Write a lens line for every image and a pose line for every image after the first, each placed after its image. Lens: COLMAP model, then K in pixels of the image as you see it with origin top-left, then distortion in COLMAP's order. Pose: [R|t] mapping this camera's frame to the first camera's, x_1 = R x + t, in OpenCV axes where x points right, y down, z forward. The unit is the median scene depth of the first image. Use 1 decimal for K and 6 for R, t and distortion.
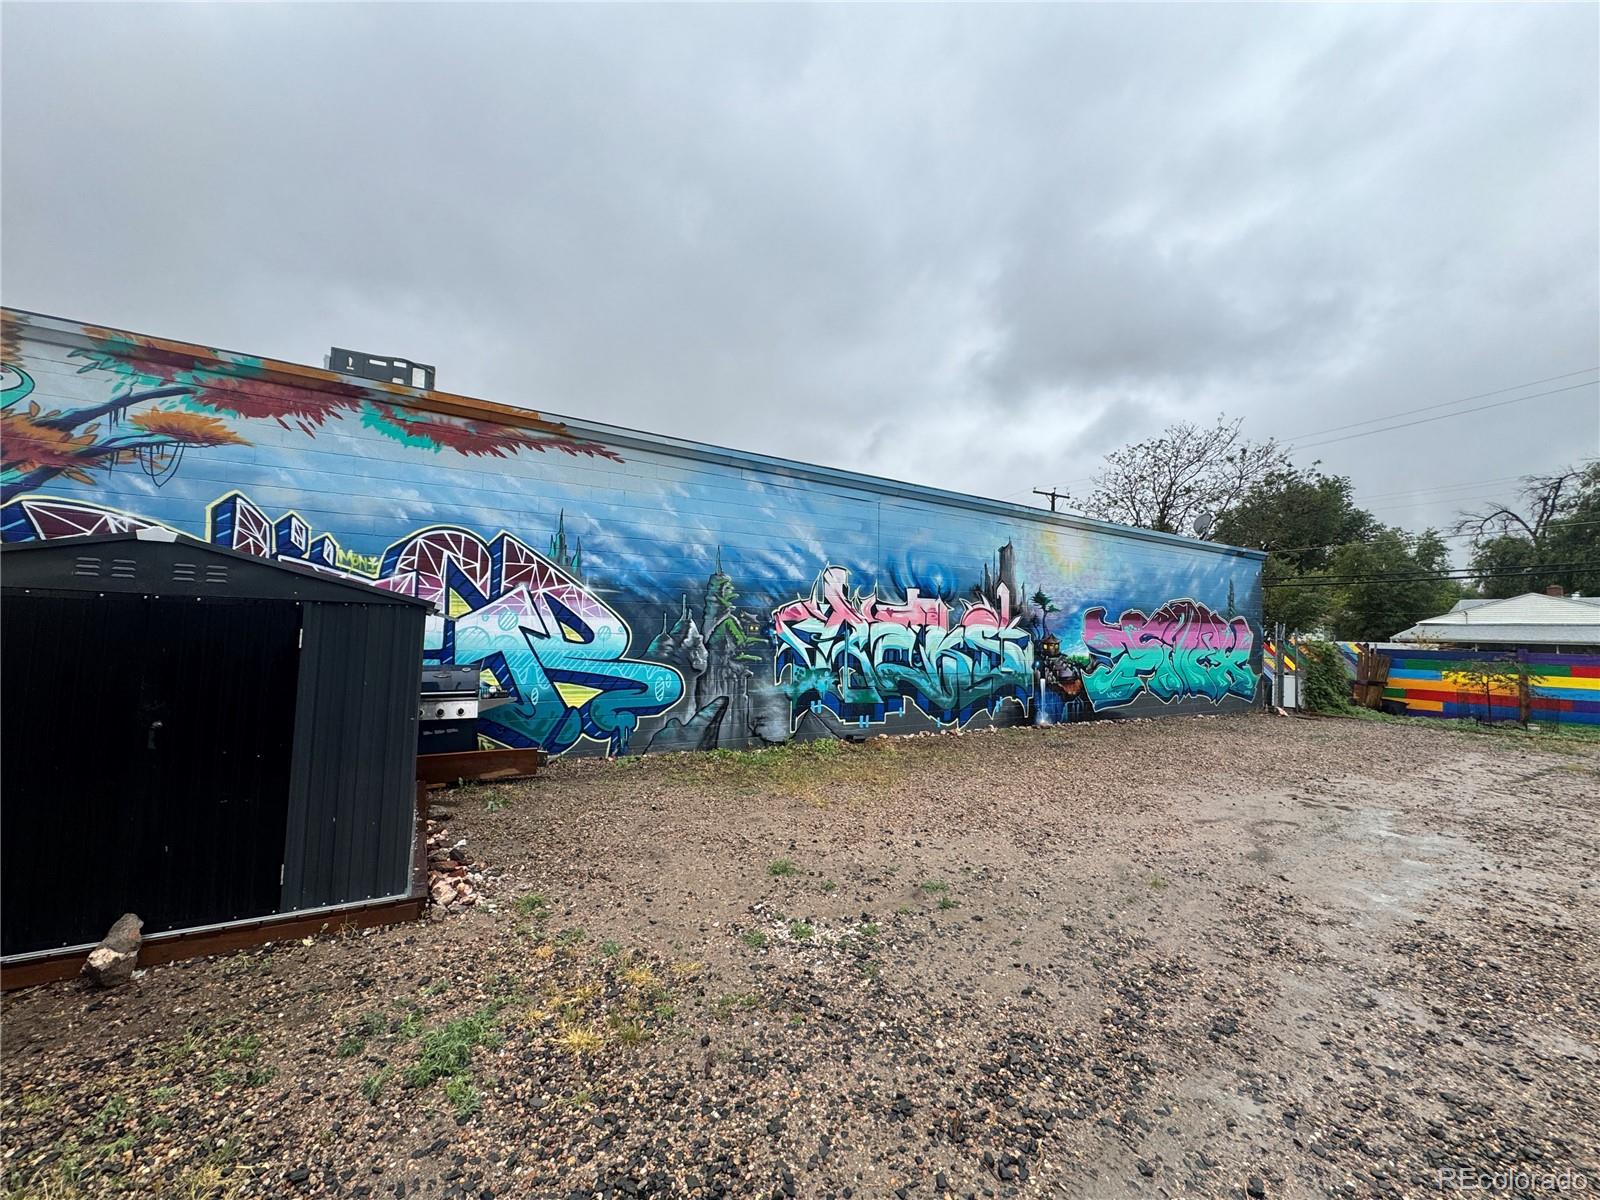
lens RADIAL K [[637.5, 0, 803.1], [0, 637.5, 597.1], [0, 0, 1]] dist [-0.000096, 0.000008]
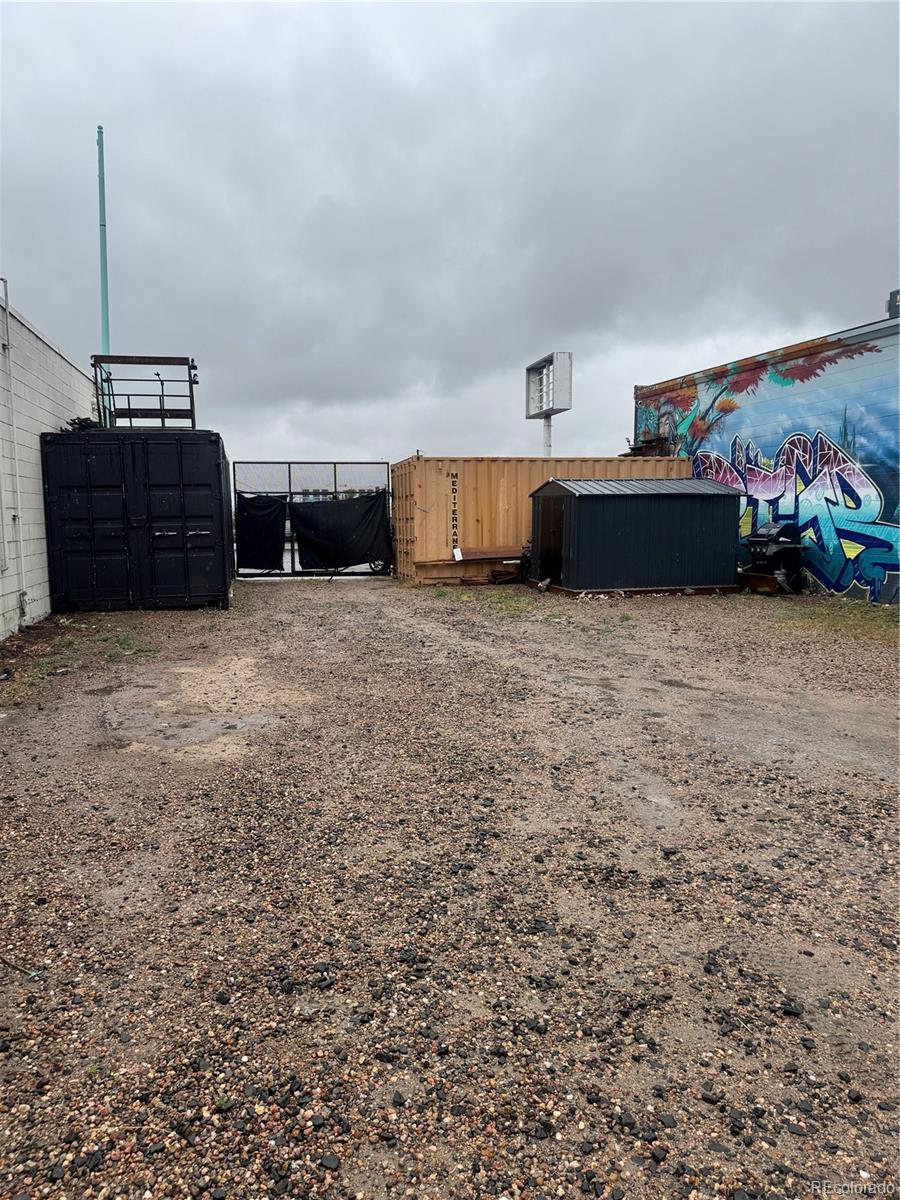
lens RADIAL K [[840.9, 0, 450.4], [0, 840.9, 599.5], [0, 0, 1]] dist [-0.009284, -0.003369]
pose [[-0.285517, 0.081906, -0.954867, 1.561846], [0.059248, 0.995944, 0.067713, 0.095534], [0.956541, -0.037241, -0.289212, 0.741280]]
